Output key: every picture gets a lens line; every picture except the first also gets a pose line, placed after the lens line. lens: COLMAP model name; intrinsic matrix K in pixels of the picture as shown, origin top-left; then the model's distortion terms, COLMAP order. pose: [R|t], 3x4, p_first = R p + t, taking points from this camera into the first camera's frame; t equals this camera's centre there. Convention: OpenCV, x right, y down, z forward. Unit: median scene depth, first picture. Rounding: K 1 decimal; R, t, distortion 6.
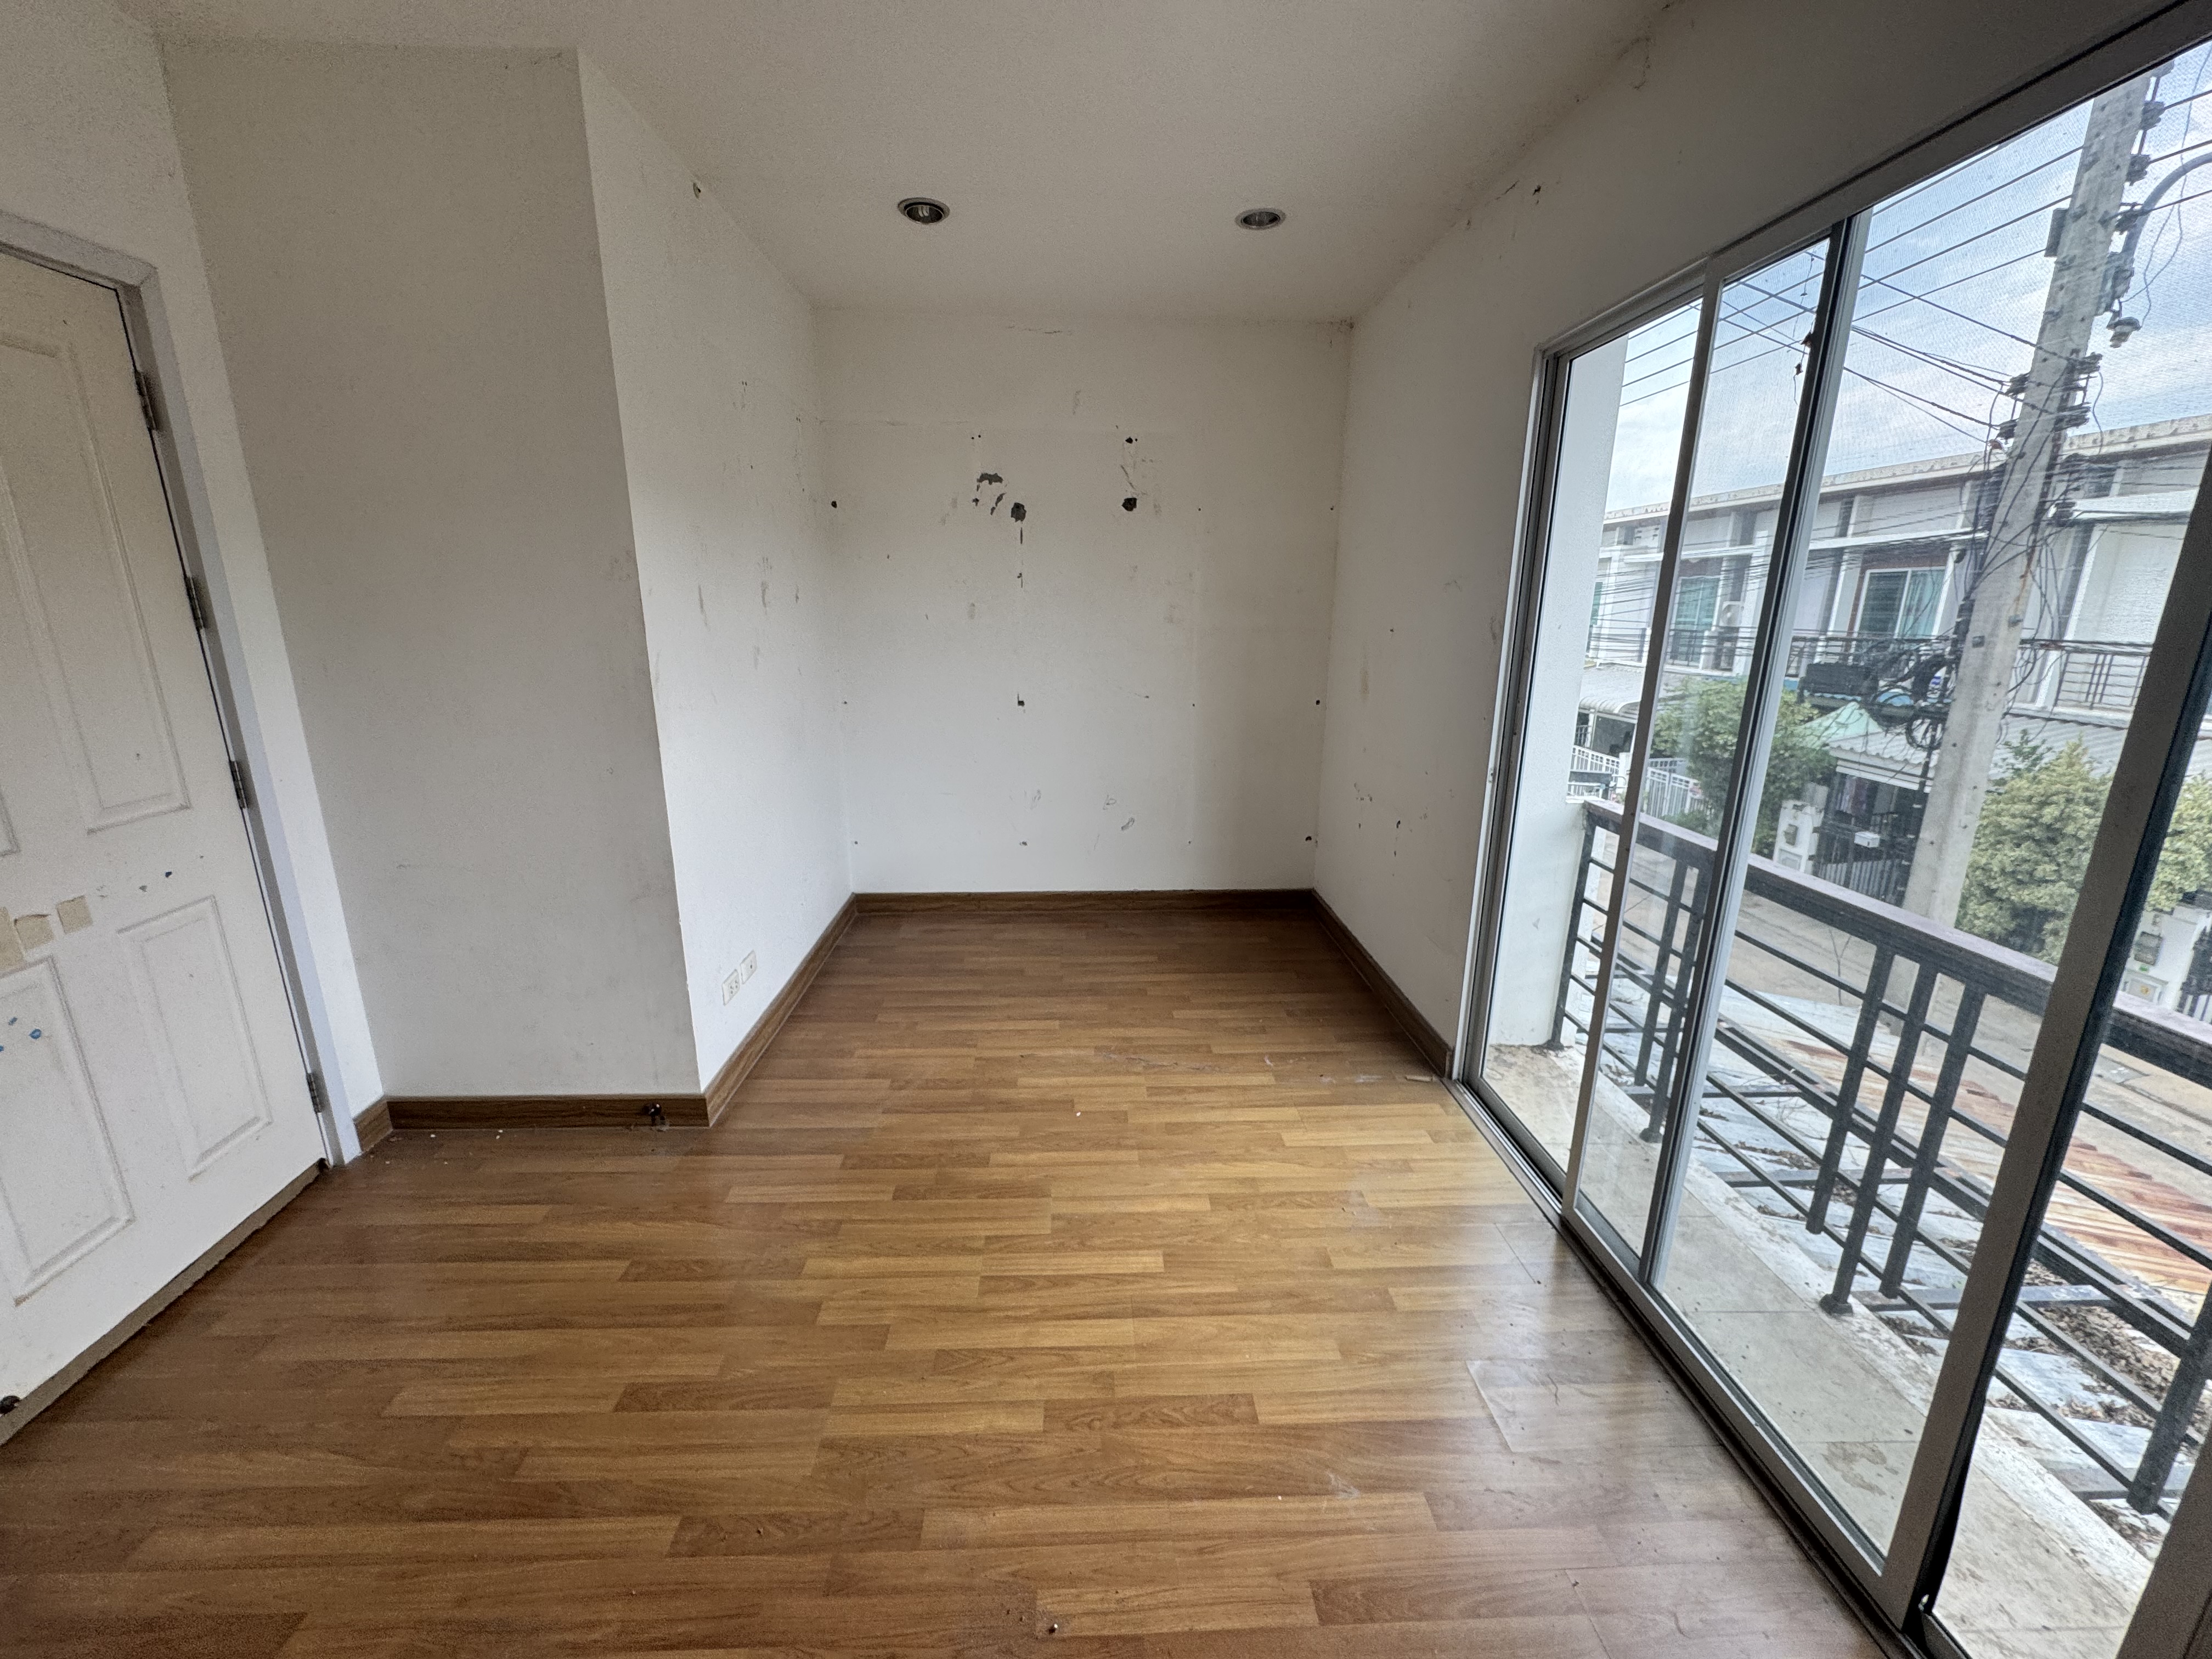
lens RADIAL K [[881.1, 0, 1106.0], [0, 881.1, 829.5], [0, 0, 1]] dist [-0.002088, 0.000050]
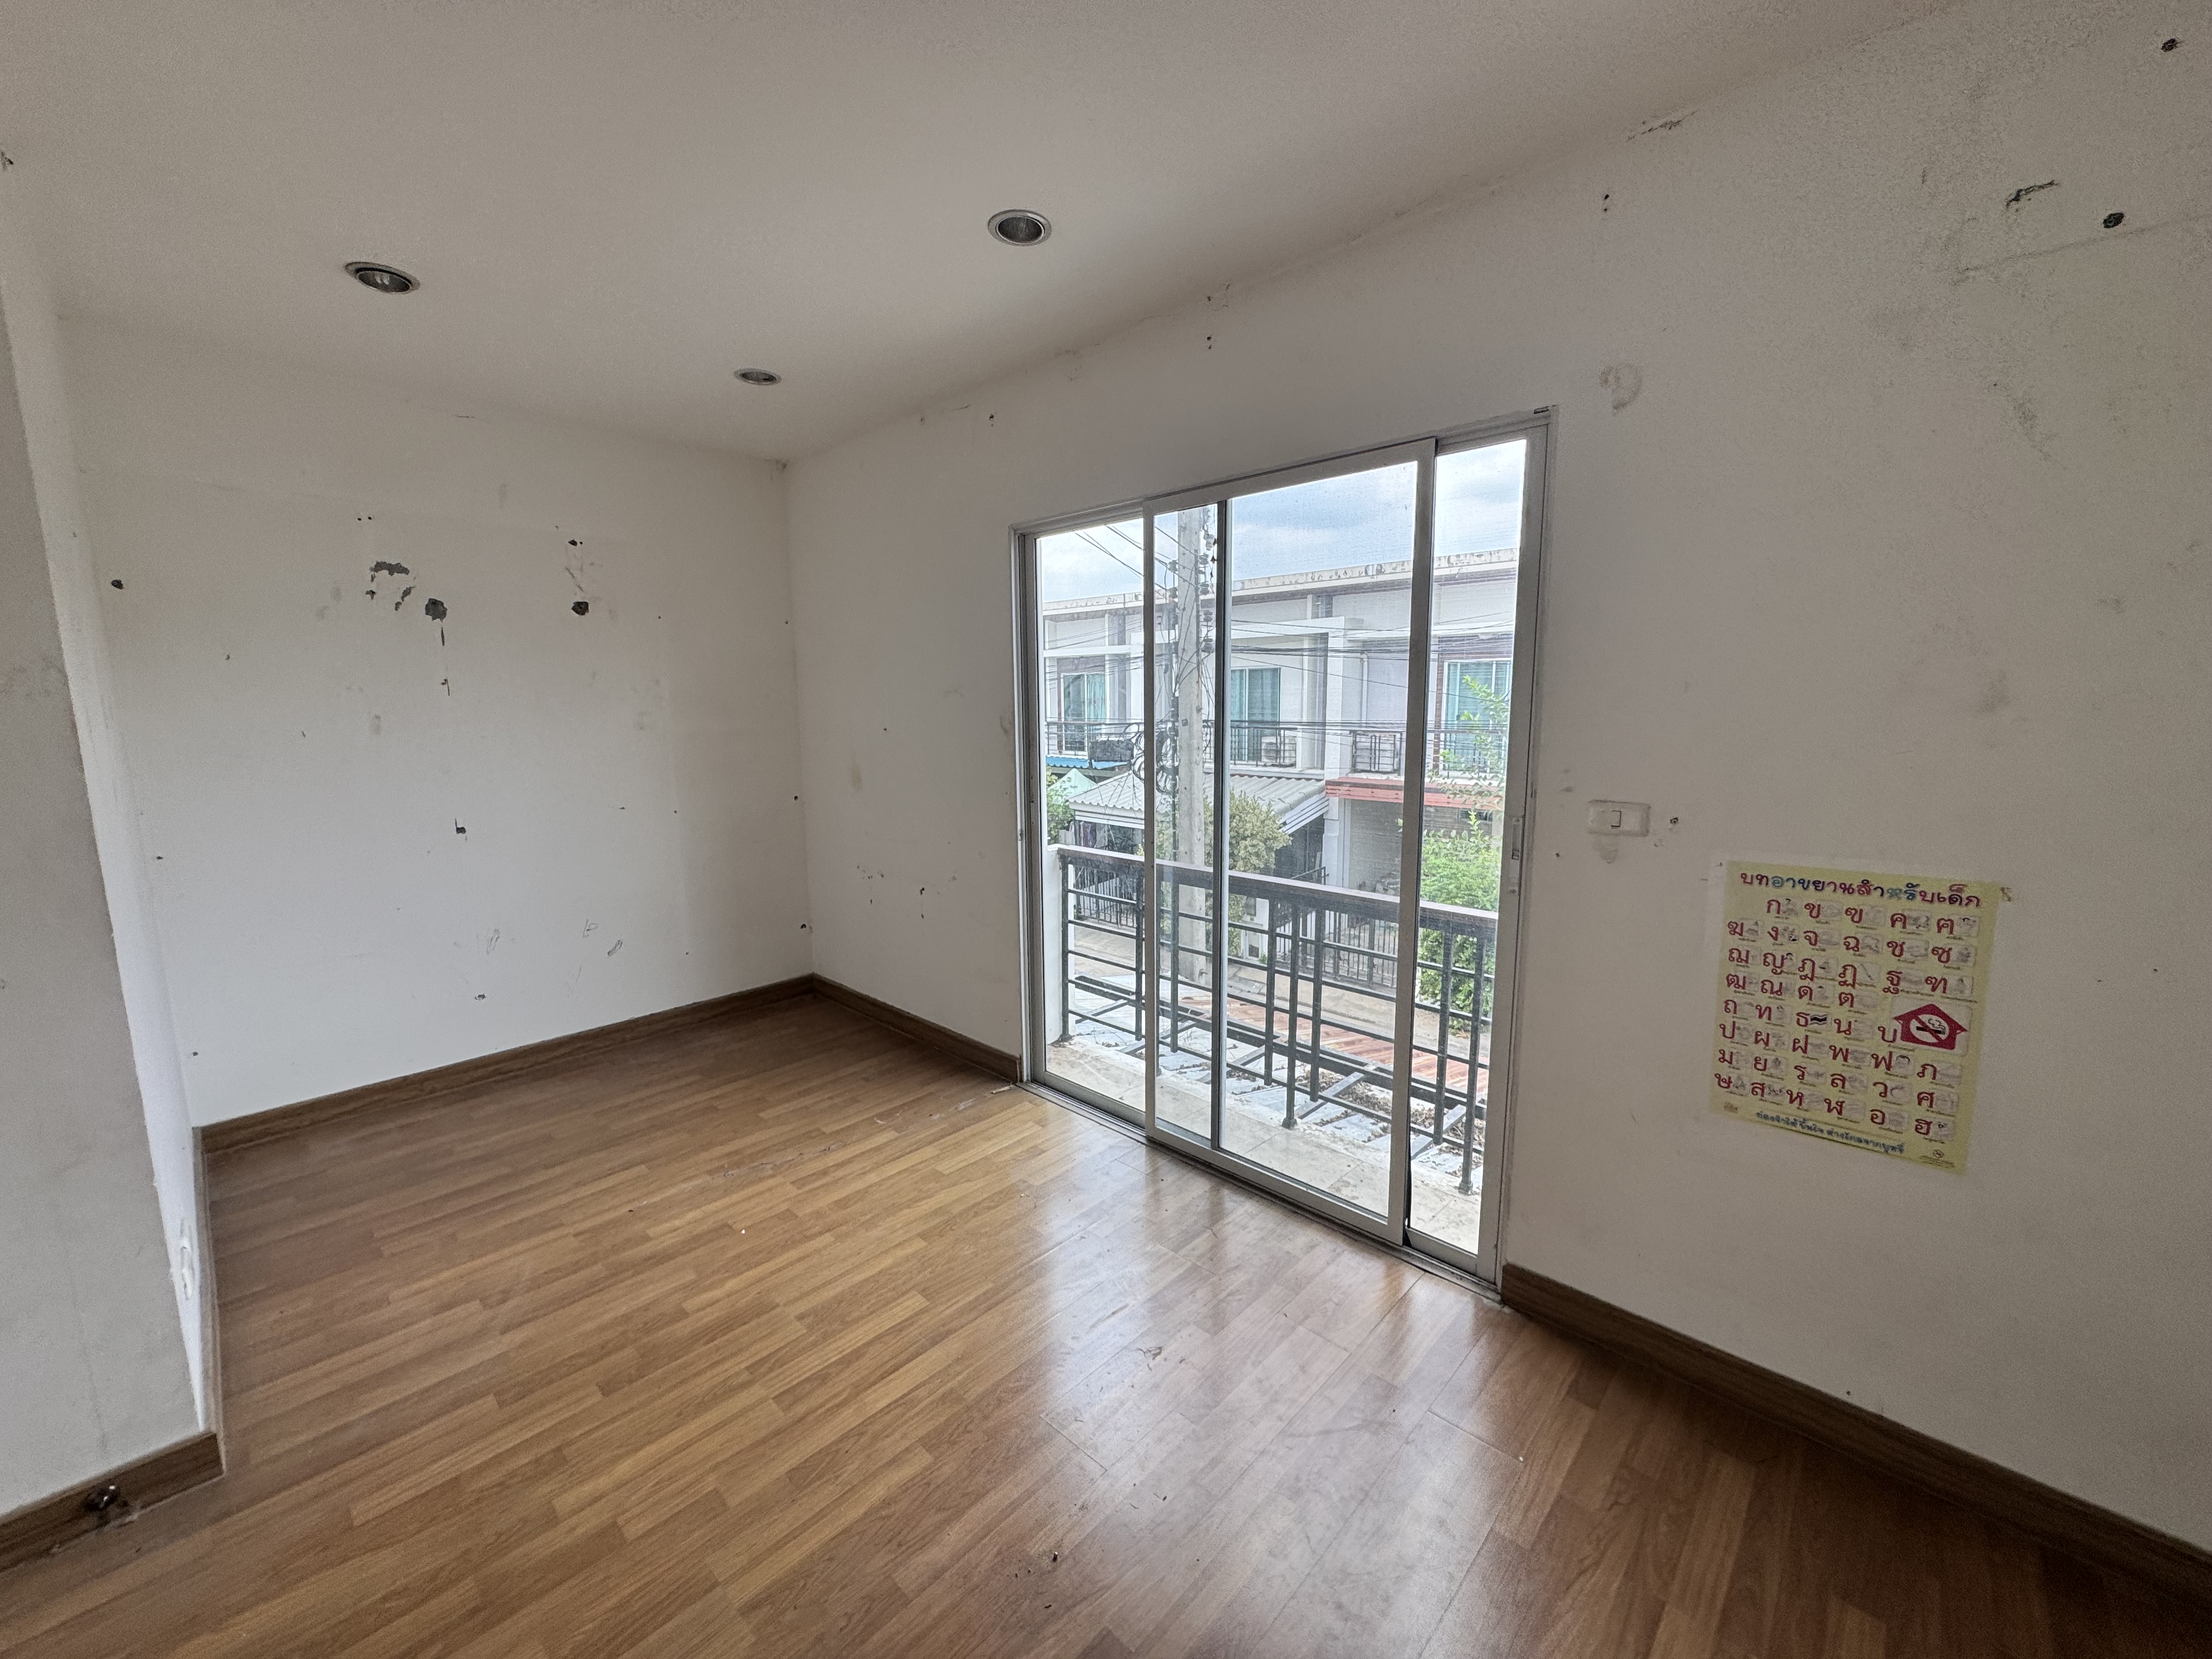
lens RADIAL K [[878.8, 0, 1100.6], [0, 878.8, 833.5], [0, 0, 1]] dist [0.000709, 0.000002]
pose [[0.719736, -0.117568, 0.684221, -0.350412], [0.187005, 0.981960, -0.027985, -0.004705], [-0.668588, 0.148095, 0.728737, -0.026180]]
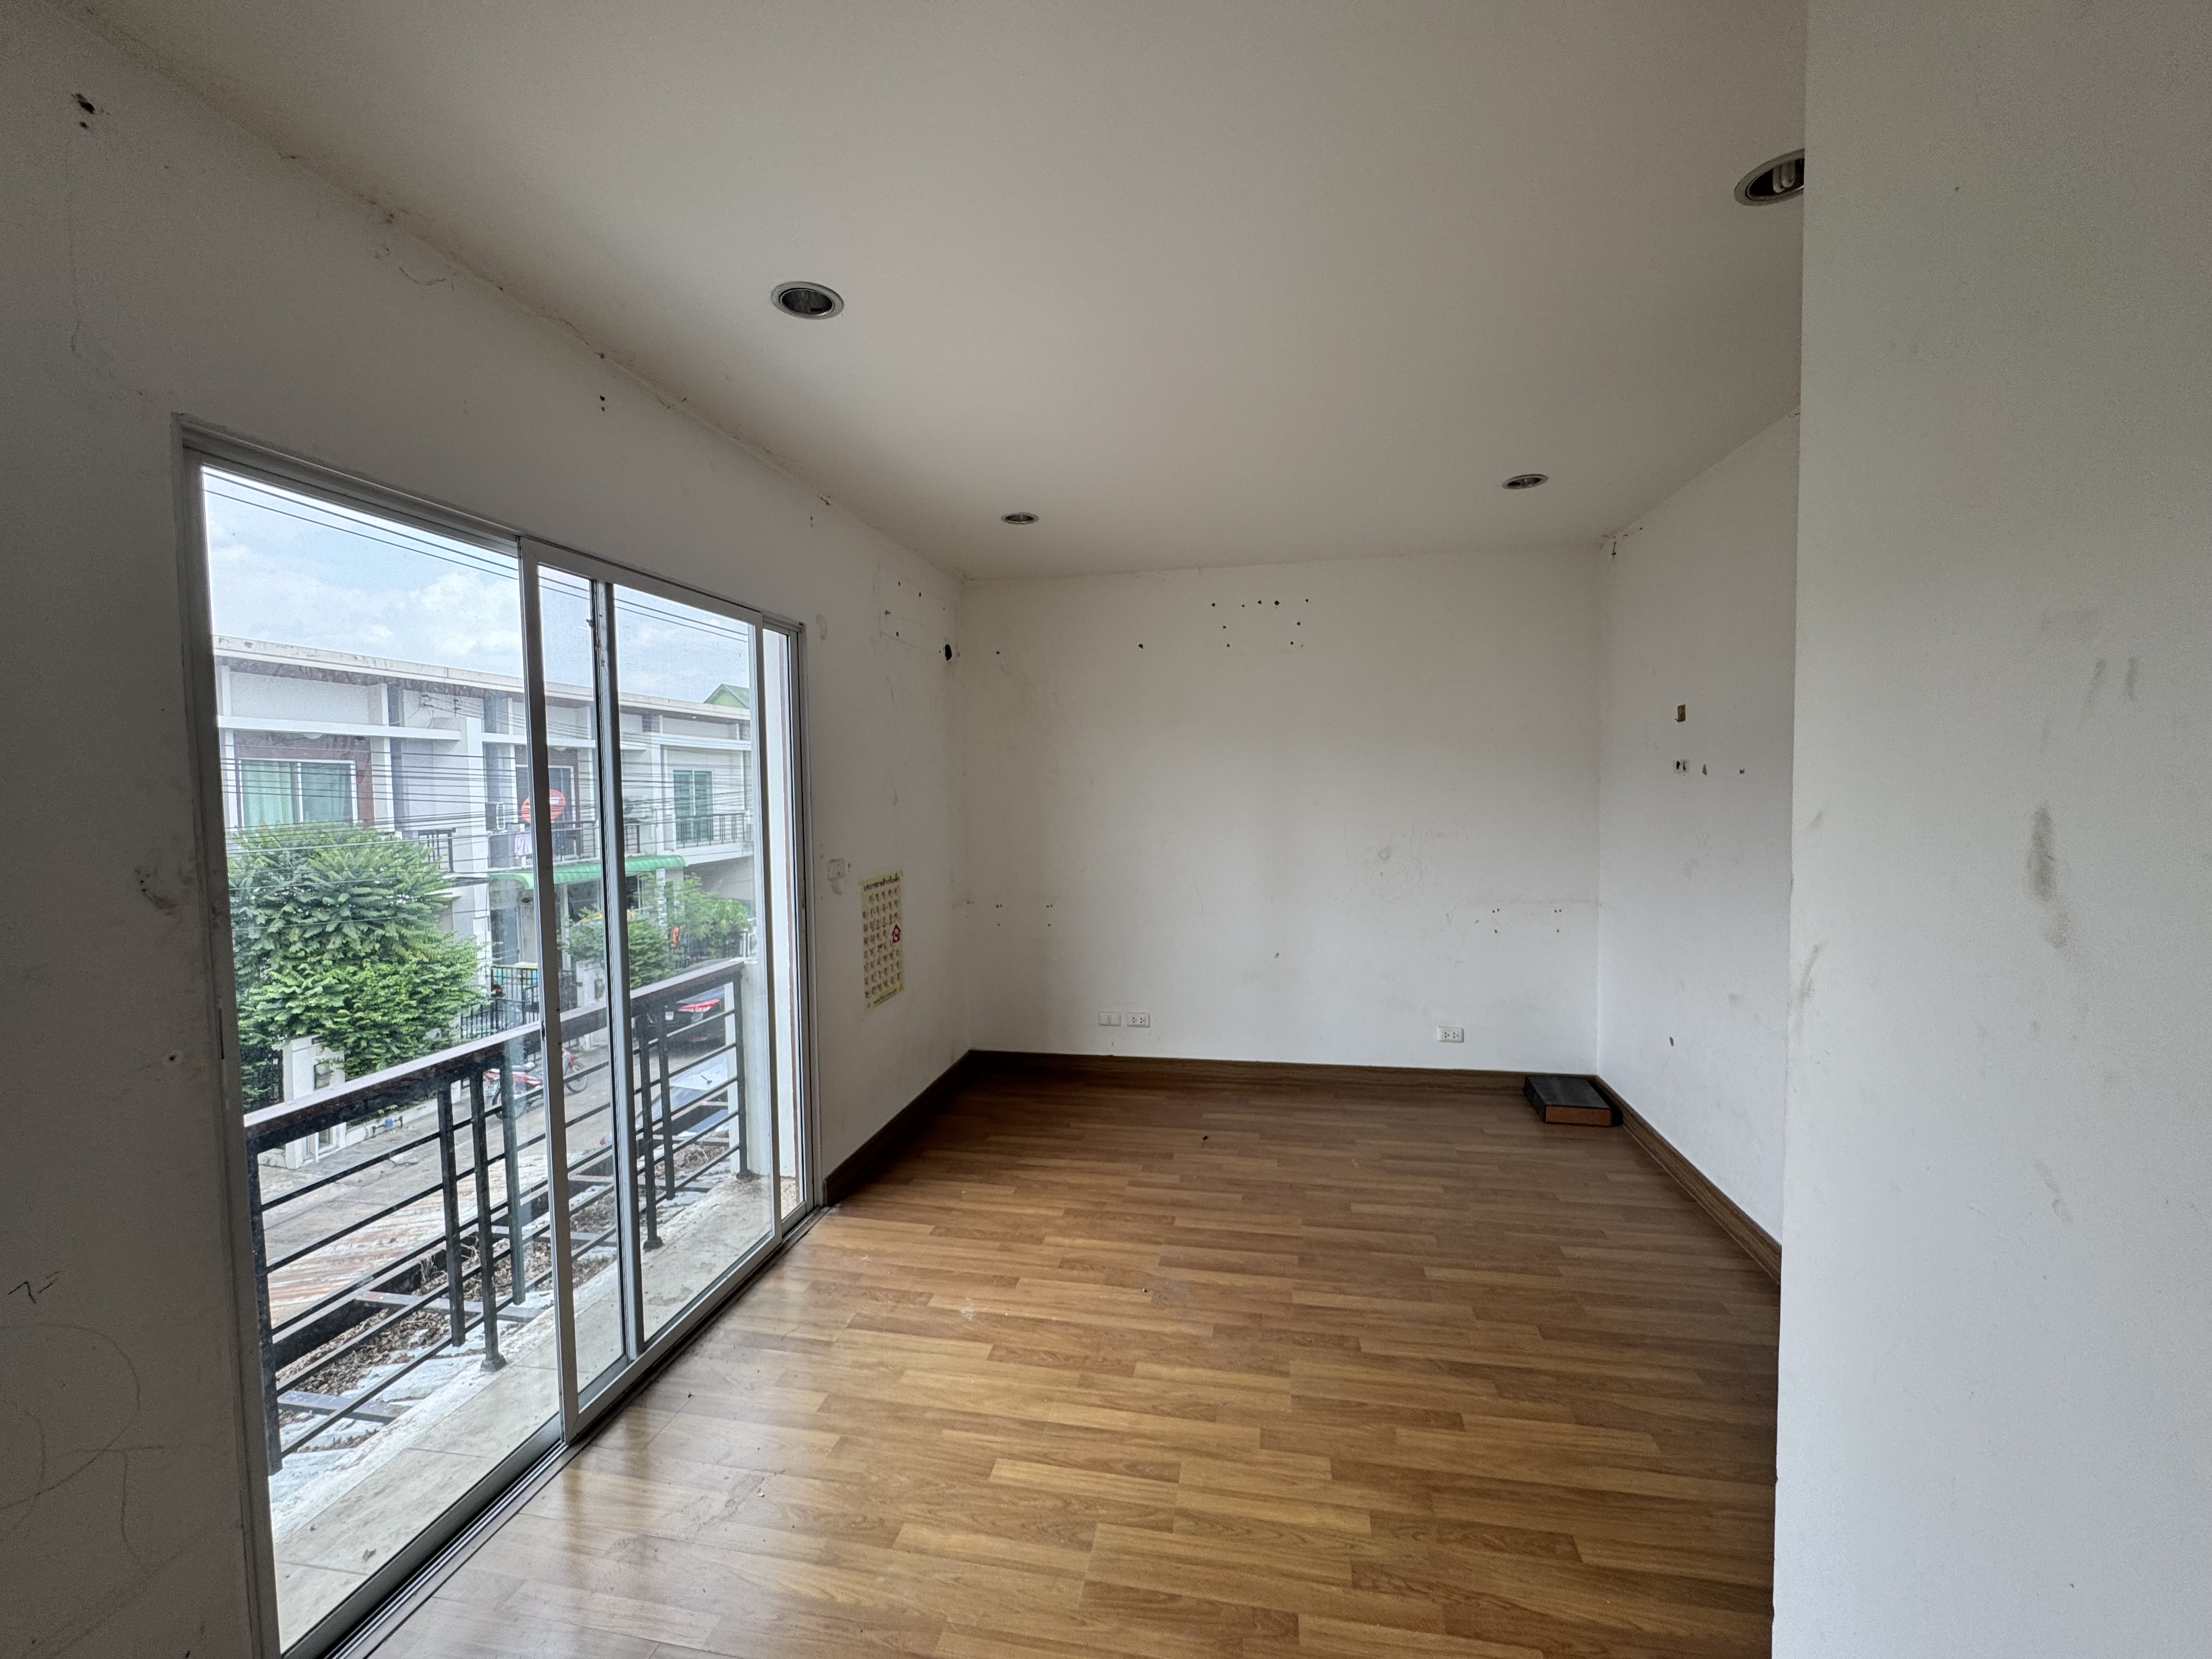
lens RADIAL K [[881.1, 0, 1106.0], [0, 881.1, 829.5], [0, 0, 1]] dist [-0.002088, 0.000050]
pose [[-0.974580, -0.003416, 0.224013, -0.209282], [0.064473, 0.953311, 0.295029, -0.355801], [-0.214562, 0.301972, -0.928857, 1.272765]]
